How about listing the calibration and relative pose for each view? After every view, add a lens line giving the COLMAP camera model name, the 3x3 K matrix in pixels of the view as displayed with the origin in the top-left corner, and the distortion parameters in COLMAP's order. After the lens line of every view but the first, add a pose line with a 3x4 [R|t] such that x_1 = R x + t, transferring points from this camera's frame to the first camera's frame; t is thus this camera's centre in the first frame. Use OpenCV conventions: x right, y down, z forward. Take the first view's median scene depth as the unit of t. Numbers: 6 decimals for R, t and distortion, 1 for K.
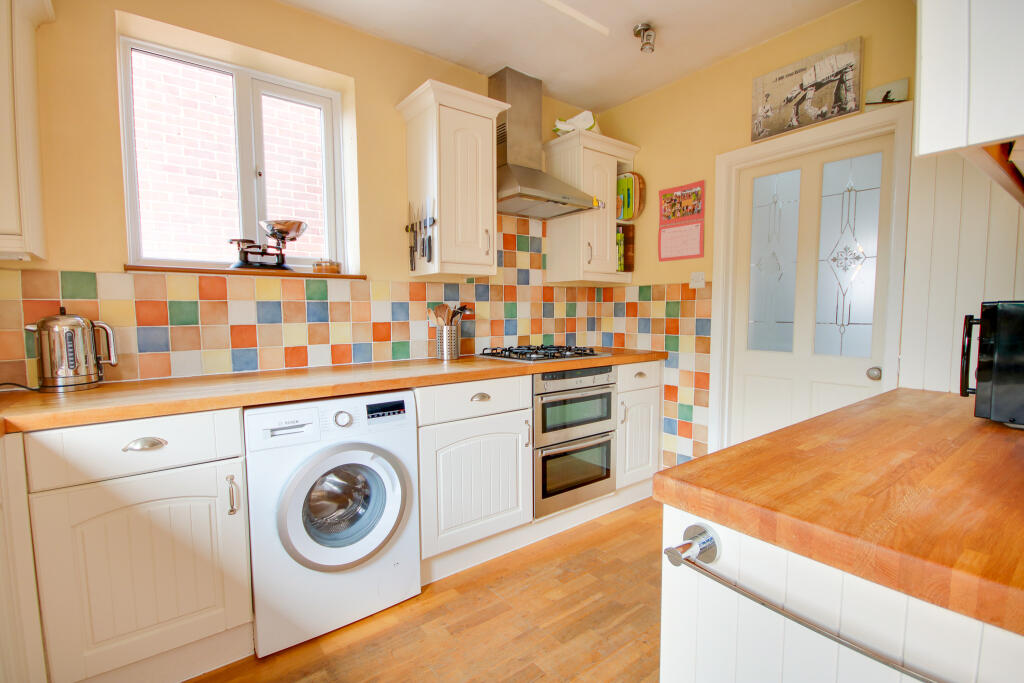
lens RADIAL K [[481.6, 0, 511.0], [0, 481.6, 348.5], [0, 0, 1]] dist [-0.002213, -0.001331]
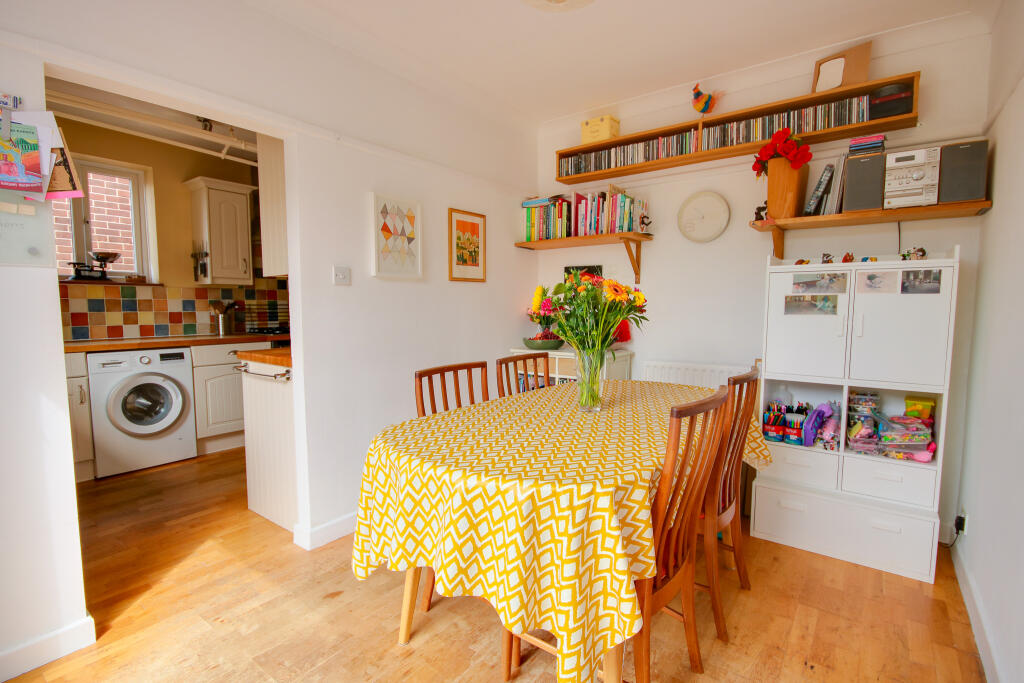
lens RADIAL K [[481.6, 0, 511.0], [0, 481.6, 348.5], [0, 0, 1]] dist [-0.002213, -0.001331]
pose [[0.960897, -0.014846, 0.276509, 0.418943], [0.012219, 0.999862, 0.011222, 0.072485], [-0.276637, -0.007404, 0.960946, -0.999898]]
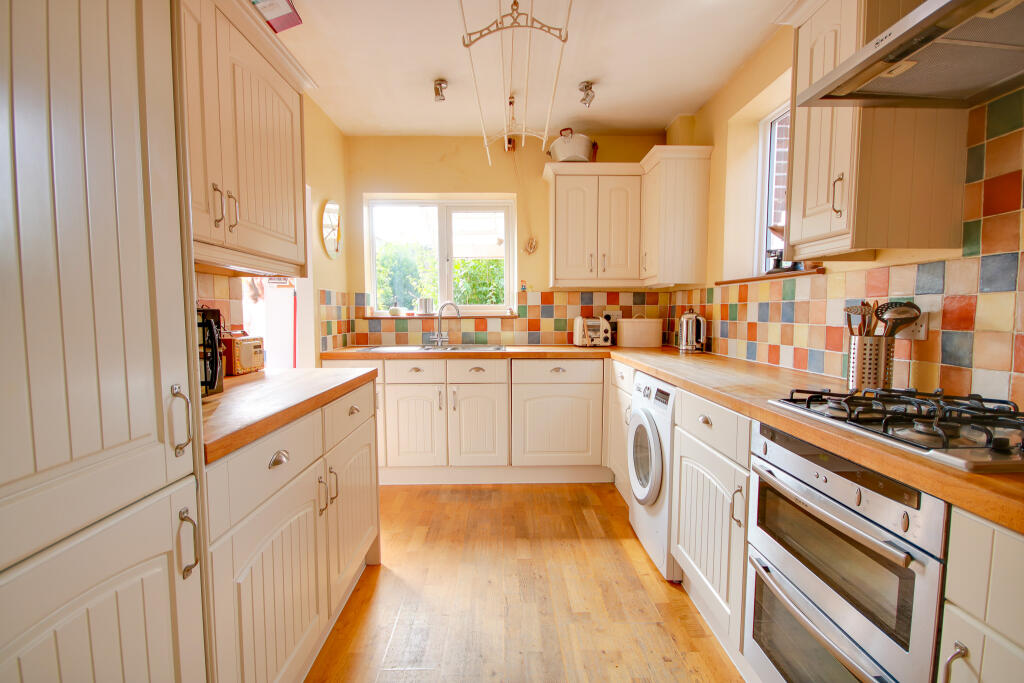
lens RADIAL K [[481.6, 0, 511.0], [0, 481.6, 348.5], [0, 0, 1]] dist [-0.002213, -0.001331]
pose [[-0.582823, 0.070632, -0.809523, 0.734948], [-0.057245, 0.990171, 0.127608, -0.096668], [0.810580, 0.120714, -0.573052, 1.126654]]
